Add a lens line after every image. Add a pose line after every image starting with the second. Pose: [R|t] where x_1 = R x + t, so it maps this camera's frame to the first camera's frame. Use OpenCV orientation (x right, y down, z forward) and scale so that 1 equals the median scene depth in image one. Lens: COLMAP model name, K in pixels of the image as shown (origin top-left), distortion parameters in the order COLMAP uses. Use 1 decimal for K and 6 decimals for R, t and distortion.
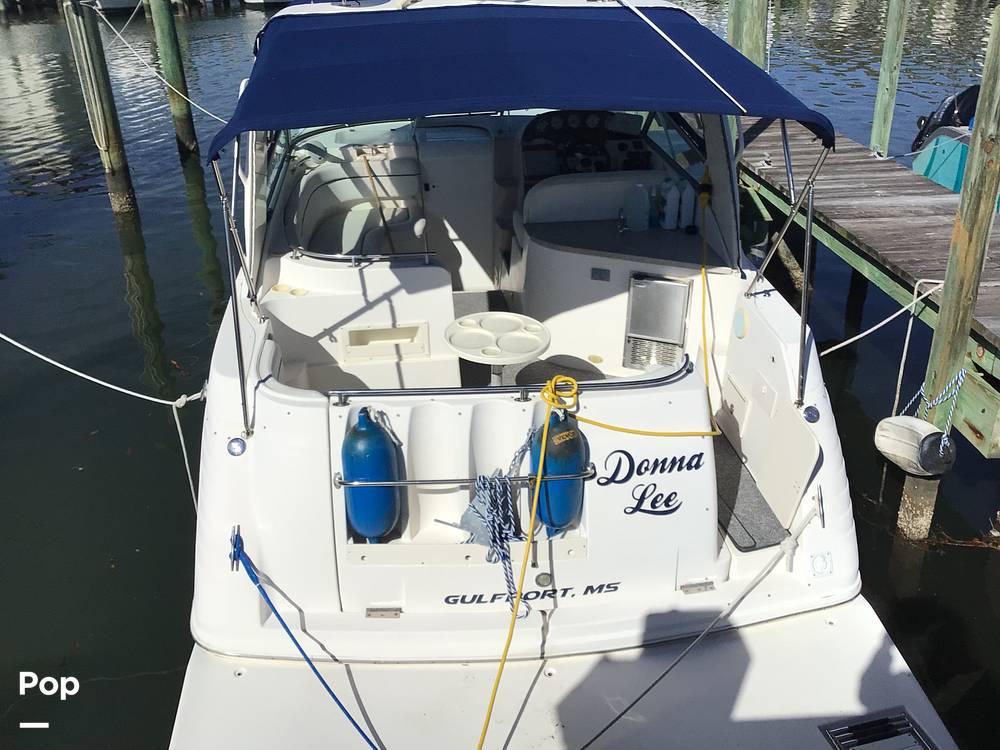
lens RADIAL K [[905.1, 0, 503.6], [0, 905.1, 379.6], [0, 0, 1]] dist [0.142179, -0.197270]
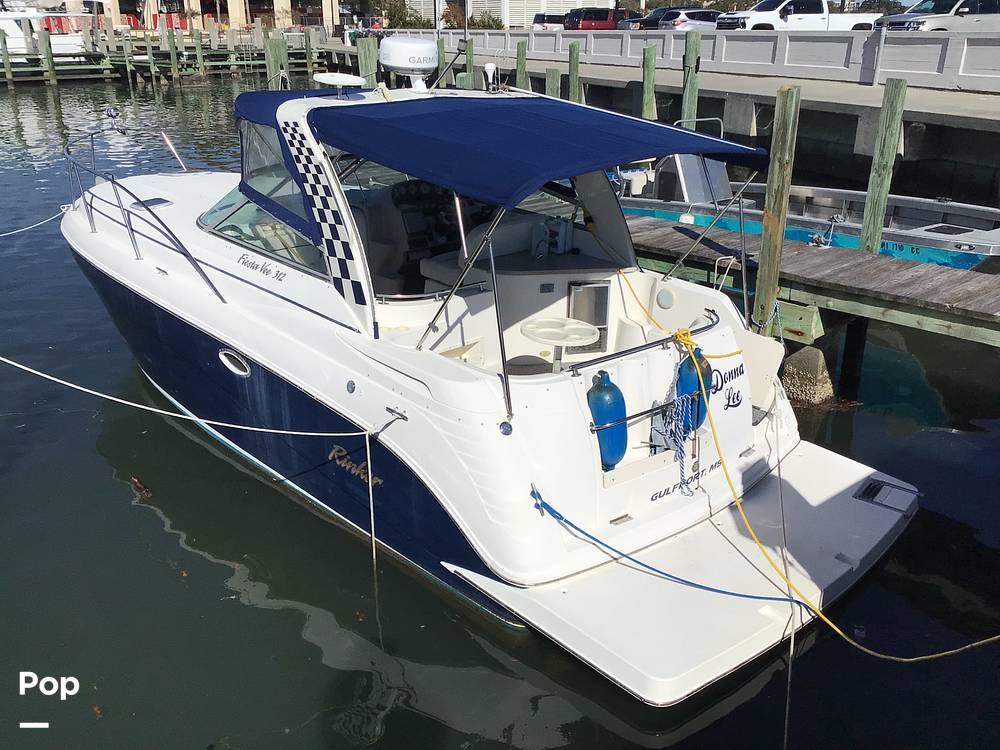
lens RADIAL K [[905.1, 0, 503.6], [0, 905.1, 379.6], [0, 0, 1]] dist [0.142179, -0.197270]
pose [[0.786915, -0.194953, 0.585456, -0.721470], [0.252034, 0.967577, -0.016563, 0.020573], [-0.563244, 0.160589, 0.810535, -0.029887]]
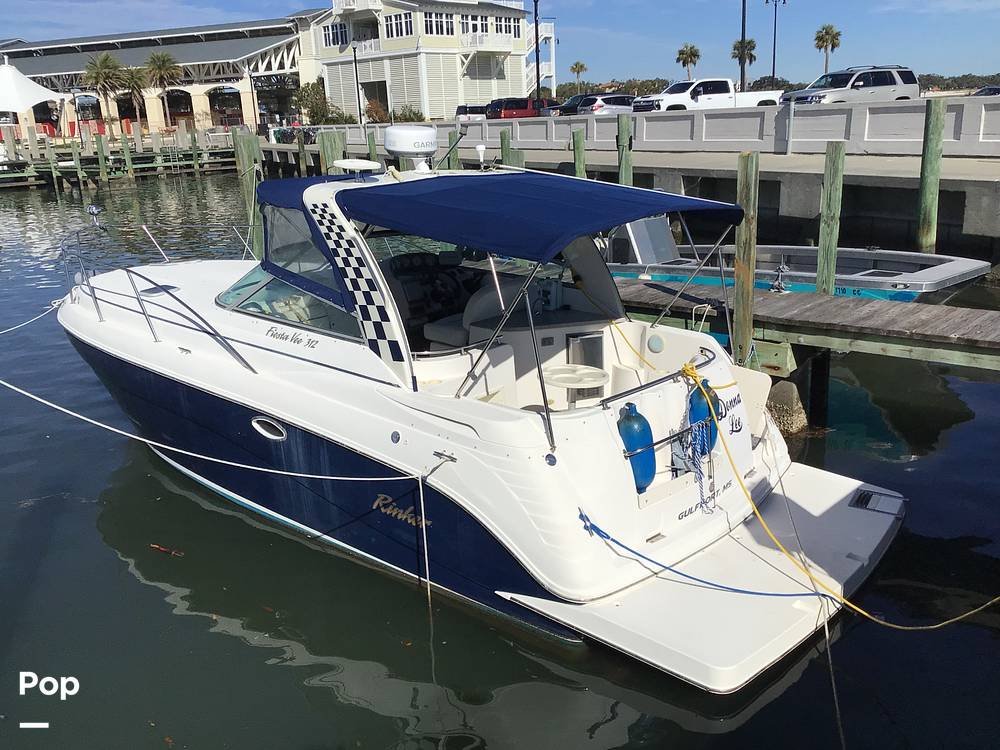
lens RADIAL K [[905.1, 0, 503.6], [0, 905.1, 379.6], [0, 0, 1]] dist [0.142179, -0.197270]
pose [[0.723172, -0.194628, 0.662678, -0.882368], [0.324748, 0.942616, -0.077548, 0.030801], [-0.609558, 0.271284, 0.744879, -0.027639]]
